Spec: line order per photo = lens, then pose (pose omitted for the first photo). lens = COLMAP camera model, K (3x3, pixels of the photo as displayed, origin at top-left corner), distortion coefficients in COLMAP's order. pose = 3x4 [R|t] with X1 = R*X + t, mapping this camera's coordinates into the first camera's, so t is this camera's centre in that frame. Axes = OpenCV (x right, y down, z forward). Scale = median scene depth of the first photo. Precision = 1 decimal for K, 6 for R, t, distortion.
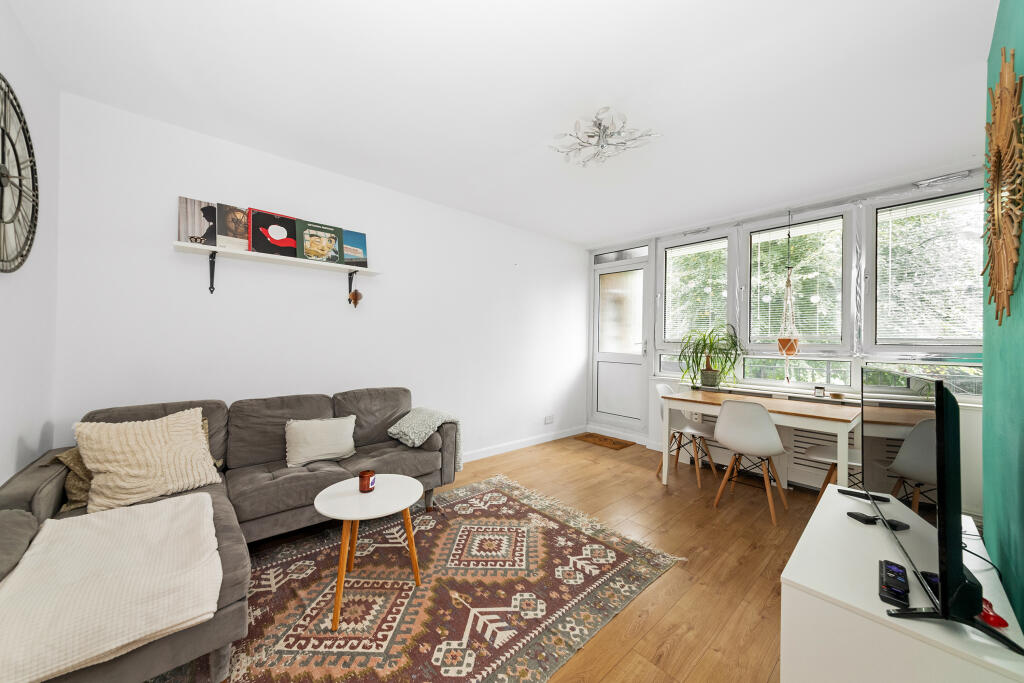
lens RADIAL K [[362.5, 0, 513.7], [0, 362.5, 338.9], [0, 0, 1]] dist [-0.000228, -0.000159]
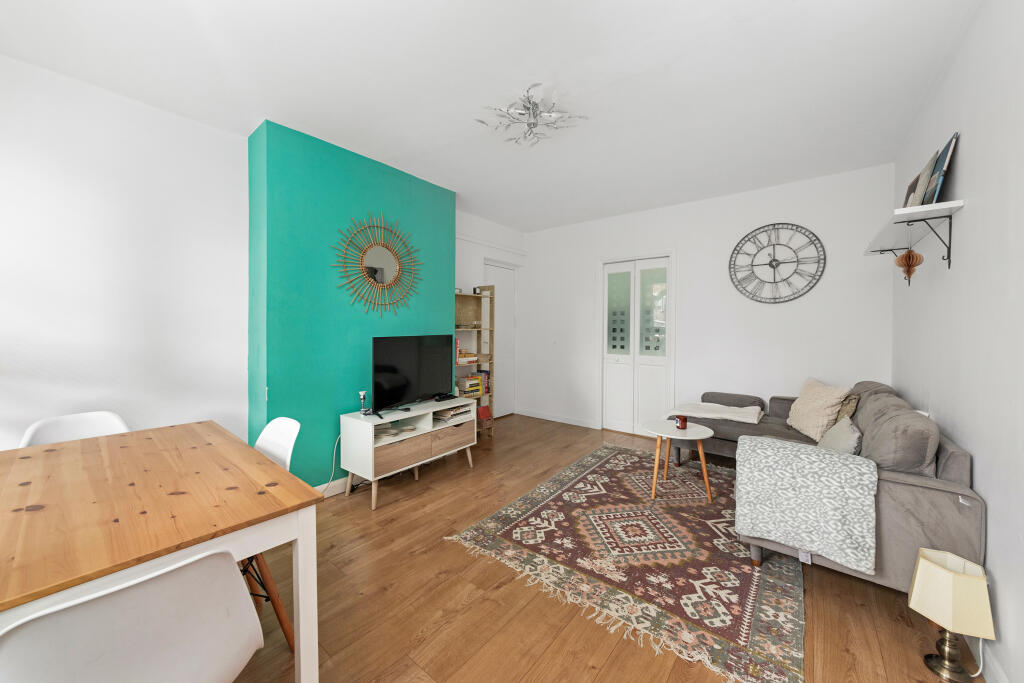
lens RADIAL K [[362.5, 0, 508.2], [0, 362.5, 330.4], [0, 0, 1]] dist [-0.000228, -0.000159]
pose [[-0.988482, -0.020277, -0.149975, 0.406214], [-0.020889, 0.999779, 0.002507, 0.014596], [0.149891, 0.005611, -0.988687, 1.778940]]
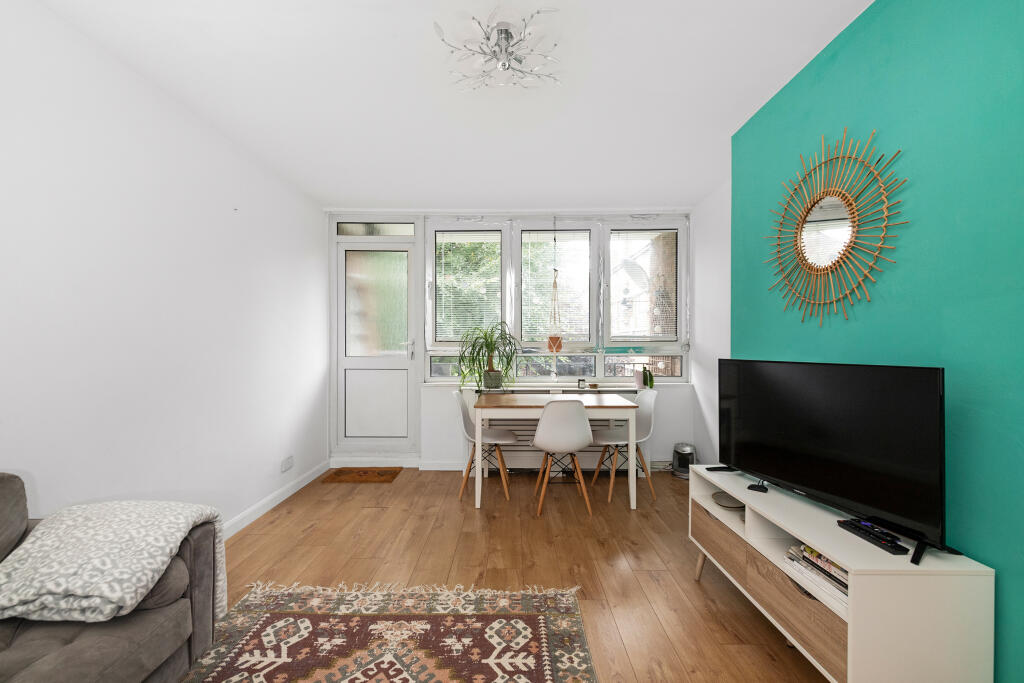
lens RADIAL K [[410.8, 0, 505.0], [0, 410.8, 346.1], [0, 0, 1]] dist [-0.002451, -0.000297]
pose [[0.673179, -0.022868, 0.739125, -0.327827], [0.007144, 0.999676, 0.024422, -0.004884], [-0.739445, -0.011160, 0.673125, 0.405699]]
